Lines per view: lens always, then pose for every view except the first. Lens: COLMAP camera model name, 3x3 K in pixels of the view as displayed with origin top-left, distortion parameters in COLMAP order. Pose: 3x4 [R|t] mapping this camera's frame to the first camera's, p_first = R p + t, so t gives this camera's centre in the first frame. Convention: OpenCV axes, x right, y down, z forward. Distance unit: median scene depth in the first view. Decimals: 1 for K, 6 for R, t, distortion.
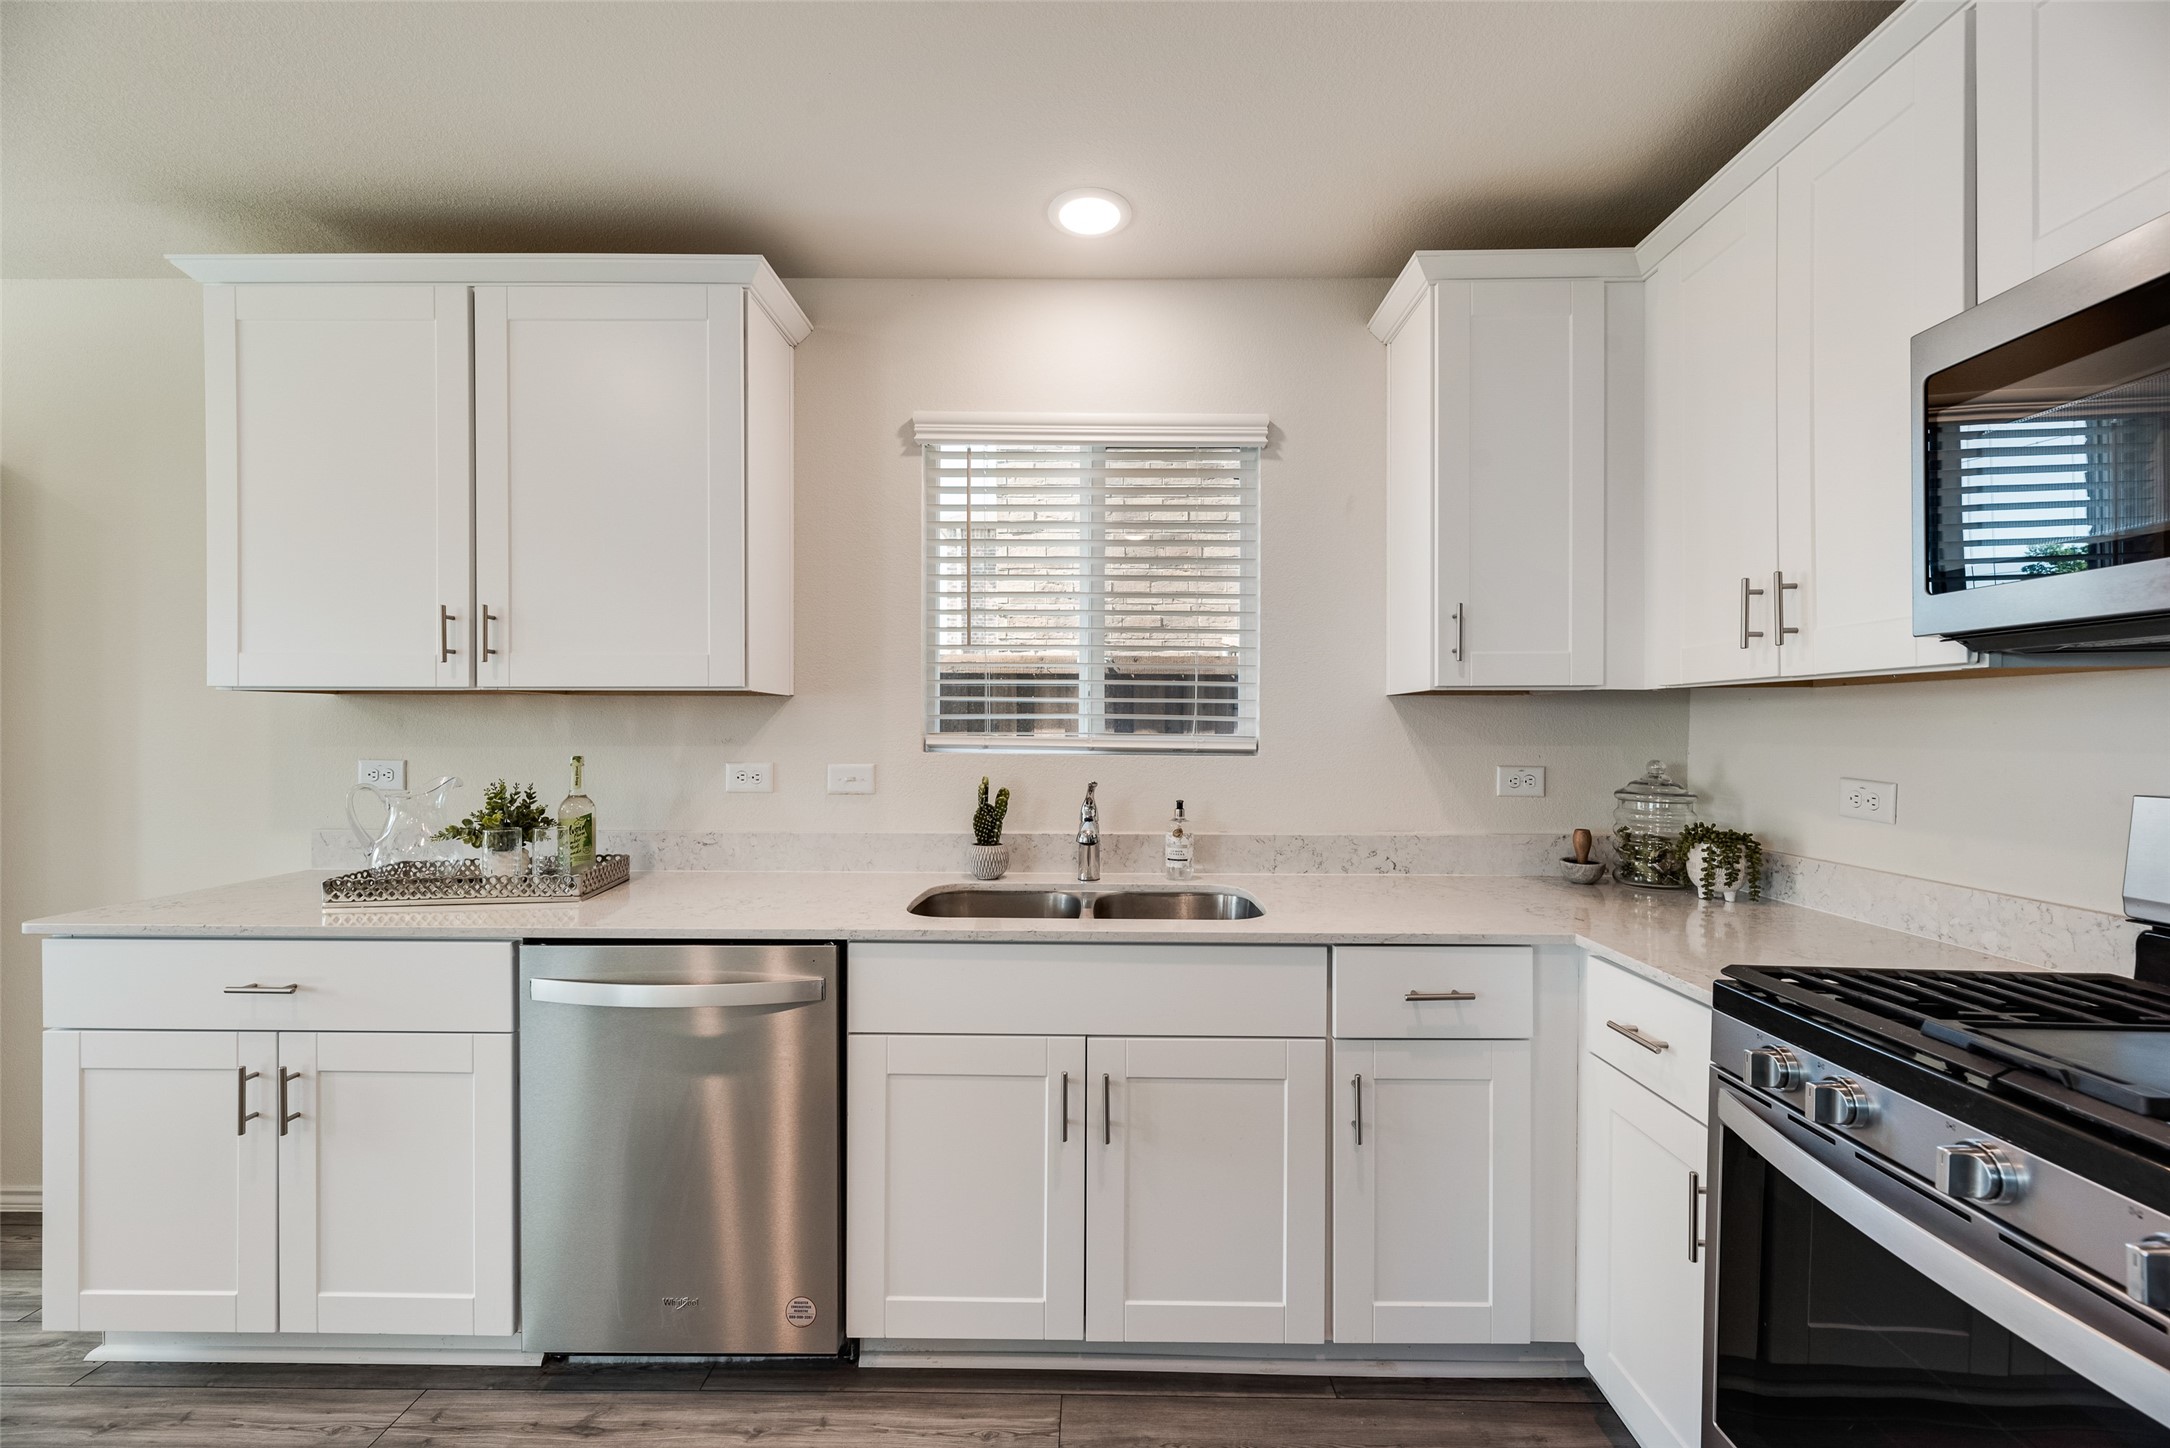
lens RADIAL K [[875.3, 0, 1085.4], [0, 875.3, 733.6], [0, 0, 1]] dist [0.002357, 0.000293]
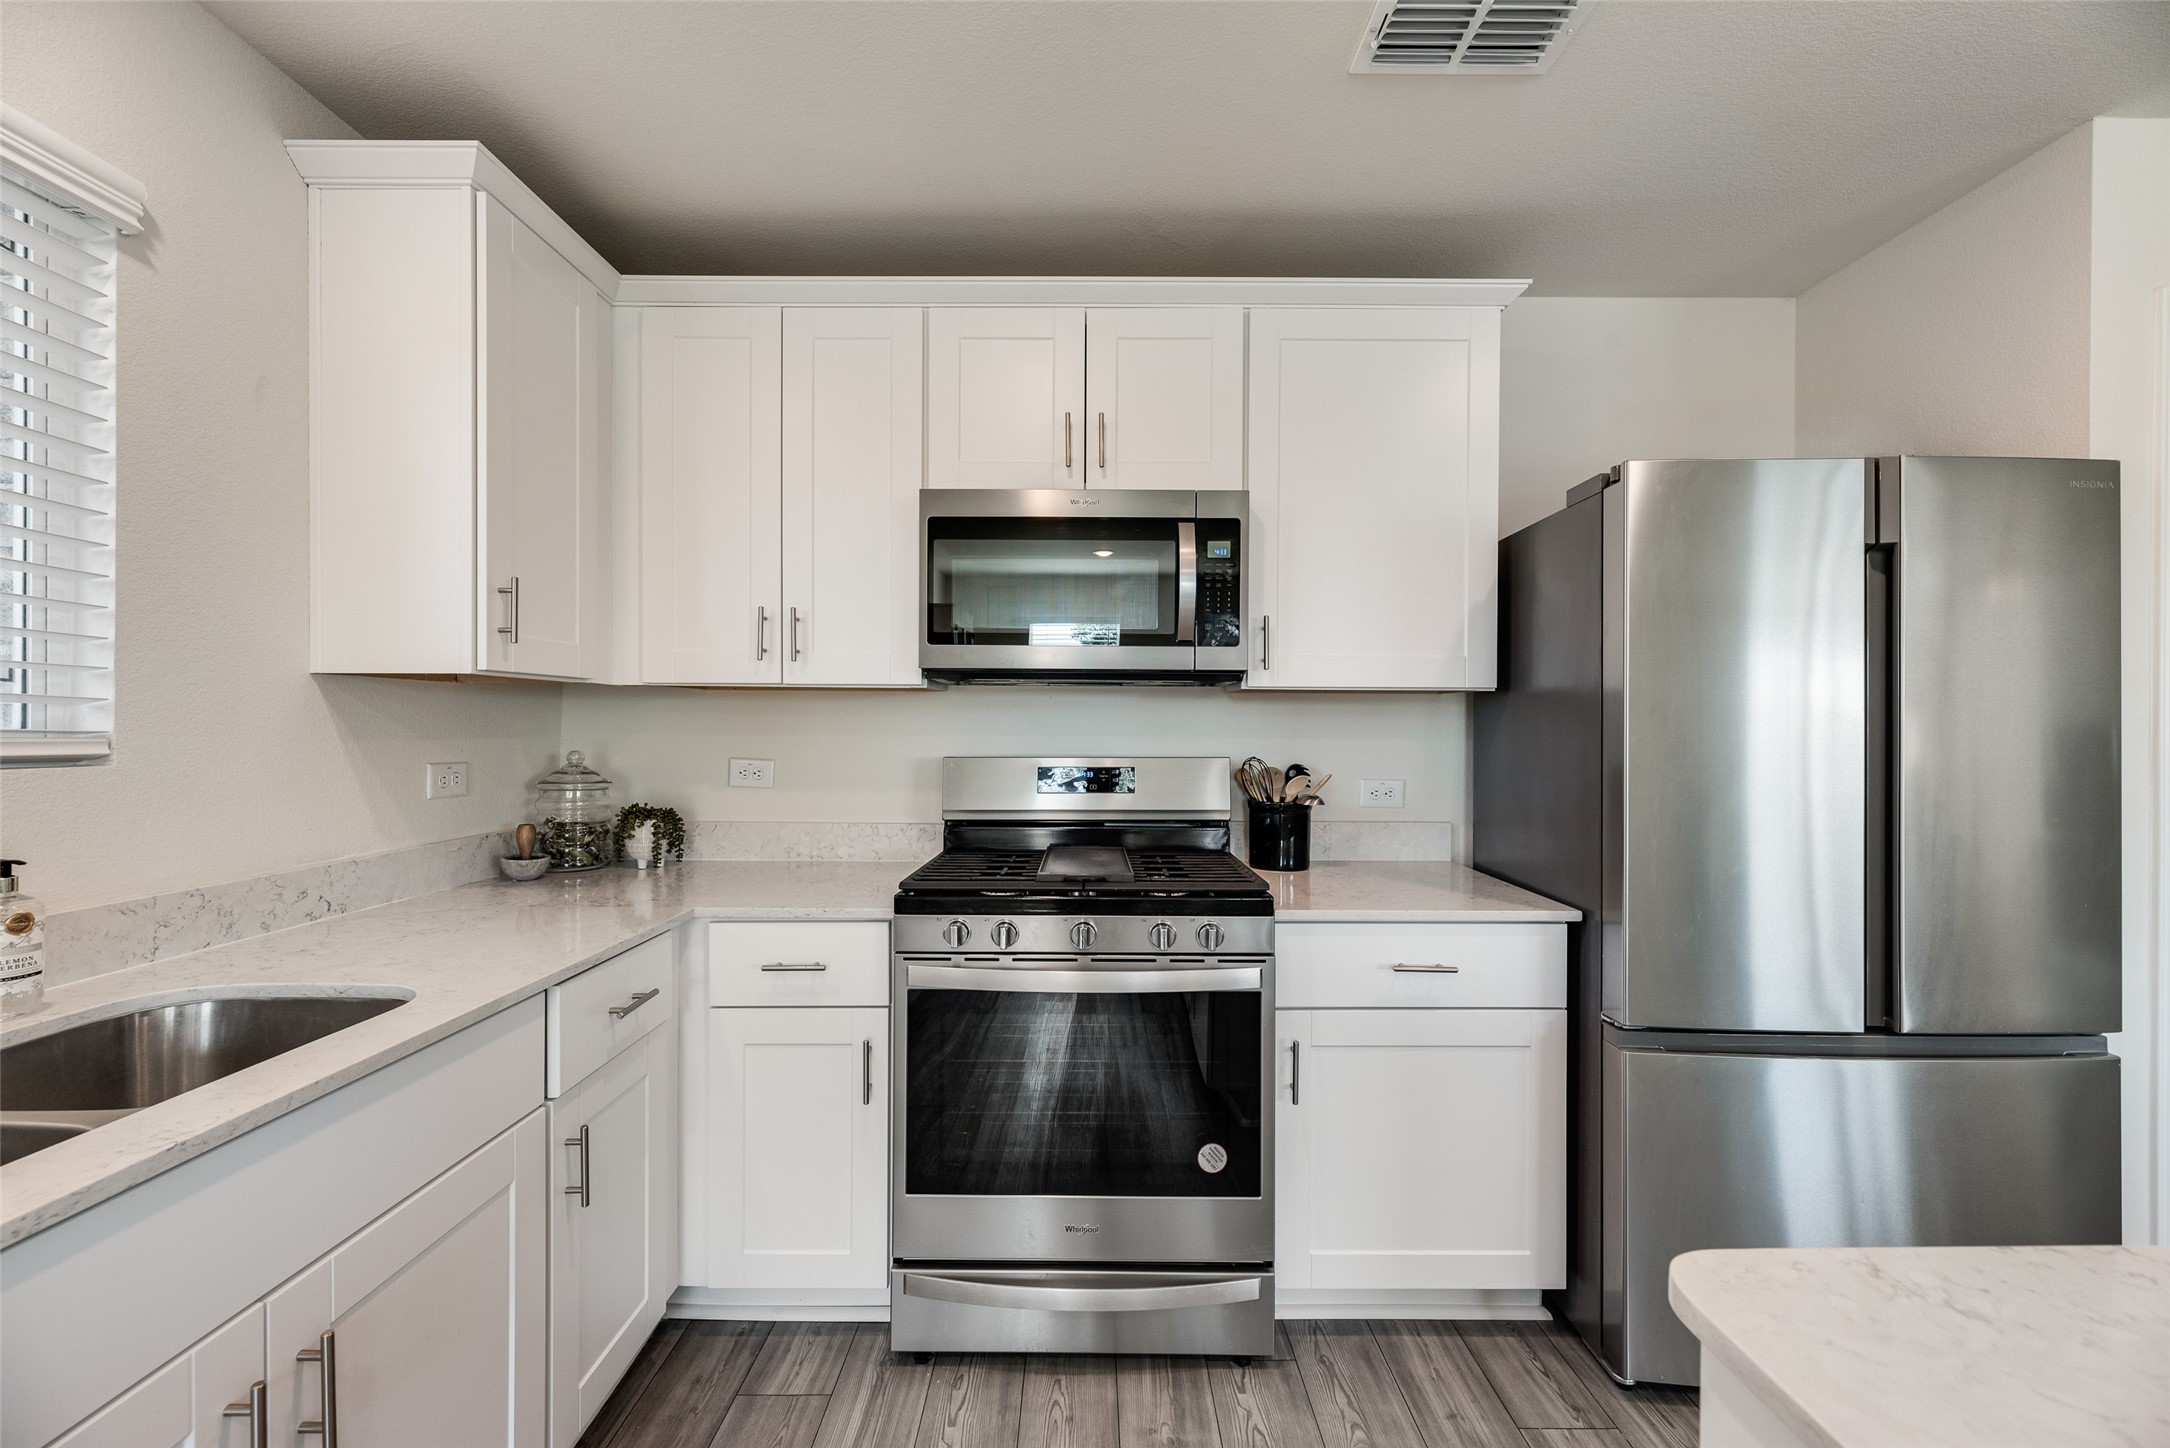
lens RADIAL K [[875.3, 0, 1092.6], [0, 875.3, 727.7], [0, 0, 1]] dist [0.002357, 0.000293]
pose [[-0.014938, -0.005510, 0.999873, -0.418955], [-0.000770, 0.999985, 0.005499, -0.003426], [-0.999888, -0.000688, -0.014942, 0.394770]]
